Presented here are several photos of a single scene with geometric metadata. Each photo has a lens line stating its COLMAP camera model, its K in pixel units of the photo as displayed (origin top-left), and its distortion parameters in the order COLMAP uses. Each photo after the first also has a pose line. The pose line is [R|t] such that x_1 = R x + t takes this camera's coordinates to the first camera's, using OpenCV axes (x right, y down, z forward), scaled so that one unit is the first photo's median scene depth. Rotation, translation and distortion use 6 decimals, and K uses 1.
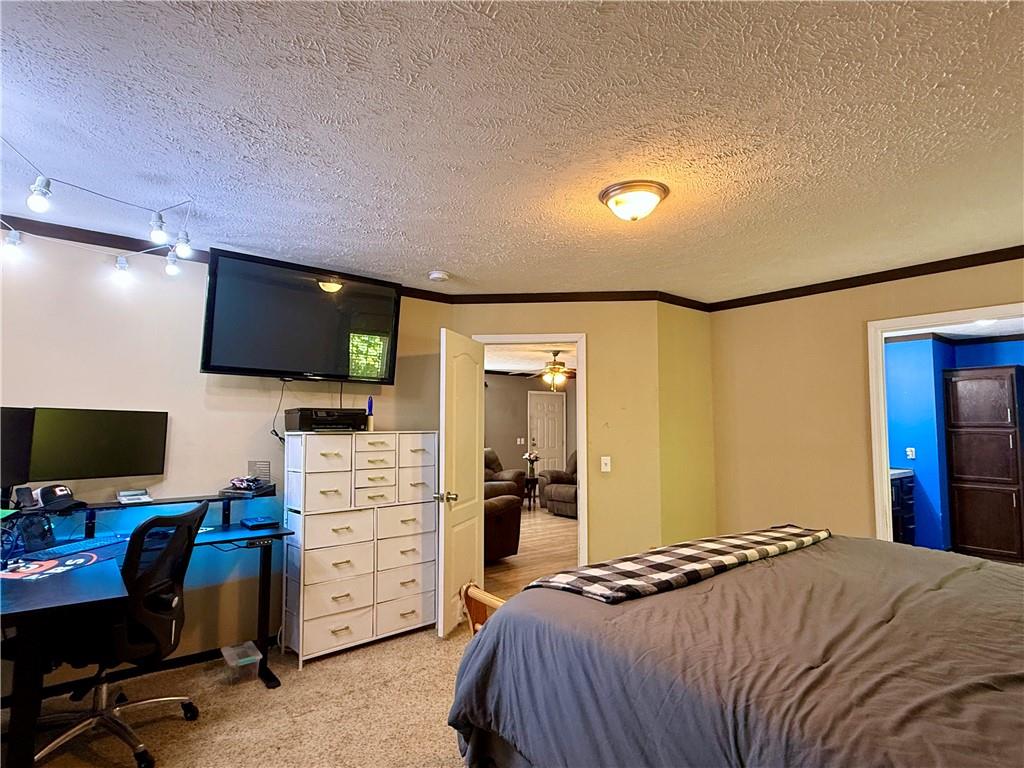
lens RADIAL K [[539.2, 0, 515.5], [0, 539.2, 390.3], [0, 0, 1]] dist [-0.000971, 0.000156]
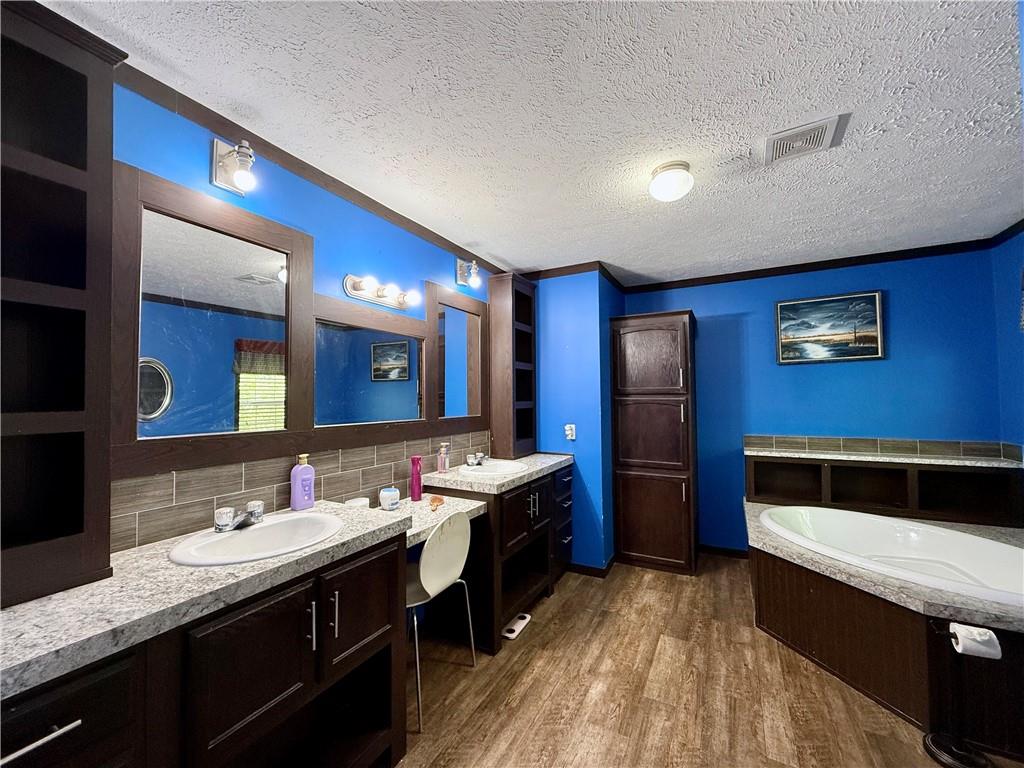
lens RADIAL K [[405.5, 0, 510.5], [0, 405.5, 385.8], [0, 0, 1]] dist [-0.003419, 0.000156]
pose [[0.917940, 0.004733, 0.396691, 0.461991], [-0.015527, 0.999591, 0.024005, 0.045748], [-0.396415, -0.028195, 0.917638, 0.559545]]
